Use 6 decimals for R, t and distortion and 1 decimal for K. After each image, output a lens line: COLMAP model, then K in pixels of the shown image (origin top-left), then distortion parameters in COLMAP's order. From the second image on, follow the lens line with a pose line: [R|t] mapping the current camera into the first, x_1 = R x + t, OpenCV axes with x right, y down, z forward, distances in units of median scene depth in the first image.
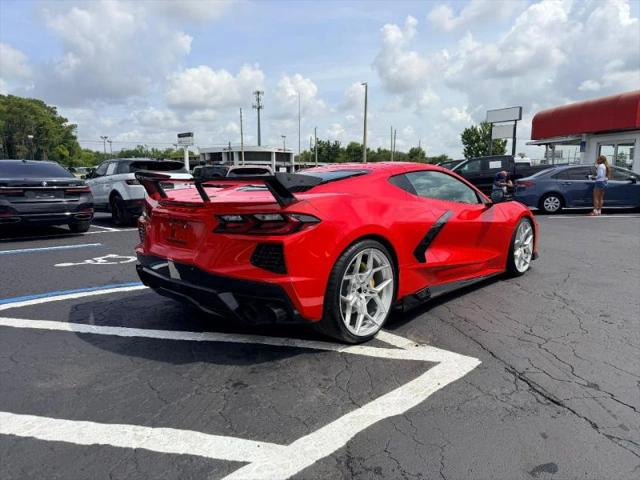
lens RADIAL K [[451.1, 0, 319.4], [0, 451.1, 248.9], [0, 0, 1]] dist [0.009564, -0.034848]
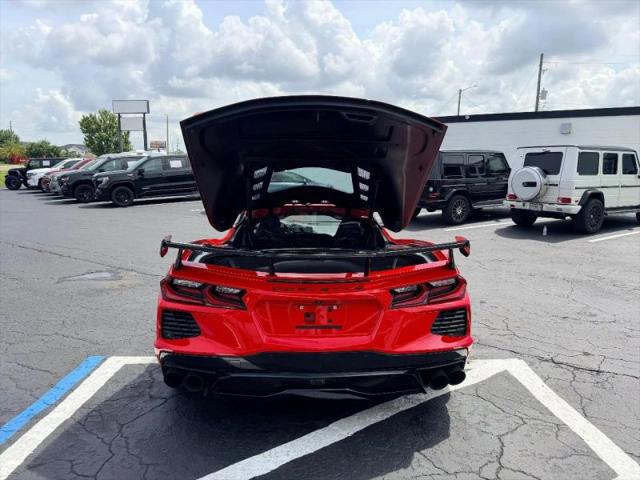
lens RADIAL K [[454.6, 0, 320.0], [0, 454.6, 240.0], [0, 0, 1]] dist [0.005288, -0.011788]
pose [[0.688468, -0.104168, 0.717747, -0.089038], [0.101584, 0.993726, 0.046781, -0.021205], [-0.718117, 0.040704, 0.694731, 0.042663]]
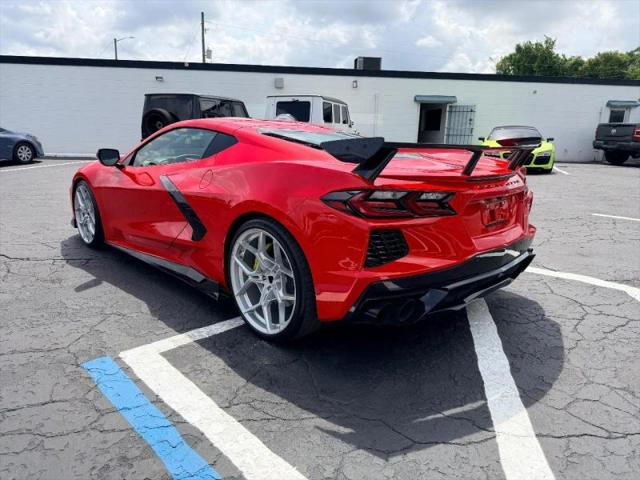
lens RADIAL K [[454.6, 0, 320.0], [0, 454.6, 240.0], [0, 0, 1]] dist [0.005288, -0.011788]
pose [[0.041264, -0.225809, 0.973297, -0.115458], [0.137811, 0.966103, 0.218297, -0.021560], [-0.989599, 0.125123, 0.070985, 0.126599]]
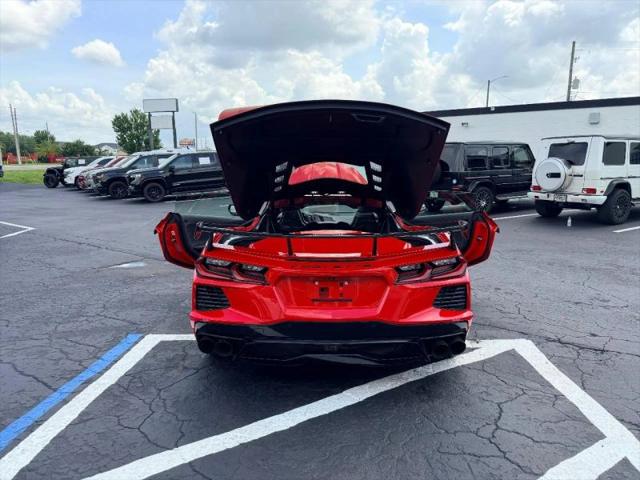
lens RADIAL K [[454.6, 0, 320.0], [0, 454.6, 240.0], [0, 0, 1]] dist [0.005288, -0.011788]
pose [[0.728887, -0.115060, 0.674896, -0.094050], [0.109380, 0.992685, 0.051109, -0.019132], [-0.675840, 0.036567, 0.736141, 0.034294]]
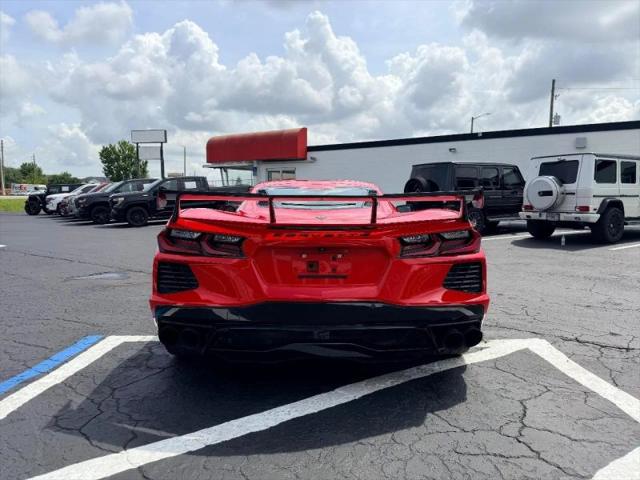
lens RADIAL K [[454.6, 0, 320.0], [0, 454.6, 240.0], [0, 0, 1]] dist [0.005288, -0.011788]
pose [[0.710220, -0.059581, 0.701454, -0.085802], [0.104752, 0.994264, -0.021610, -0.006300], [-0.696143, 0.088827, 0.712387, 0.045430]]
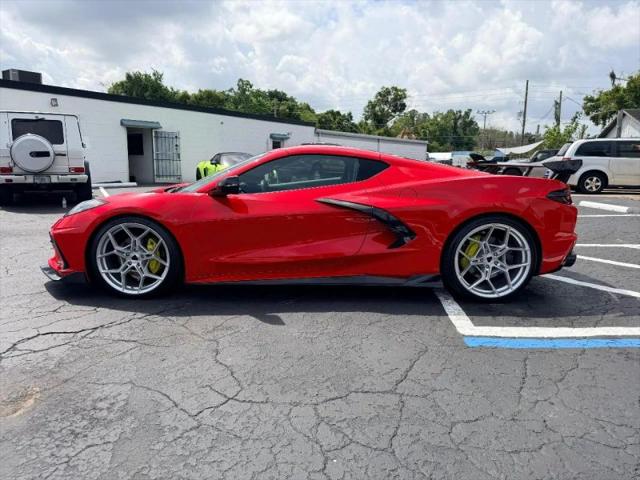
lens RADIAL K [[460.1, 0, 320.0], [0, 460.1, 240.0], [0, 0, 1]] dist [-0.023242, -0.006607]
pose [[-0.693251, -0.127532, 0.709323, -0.089996], [0.092518, 0.960327, 0.263082, -0.039127], [-0.714733, 0.248006, -0.653949, 0.254189]]
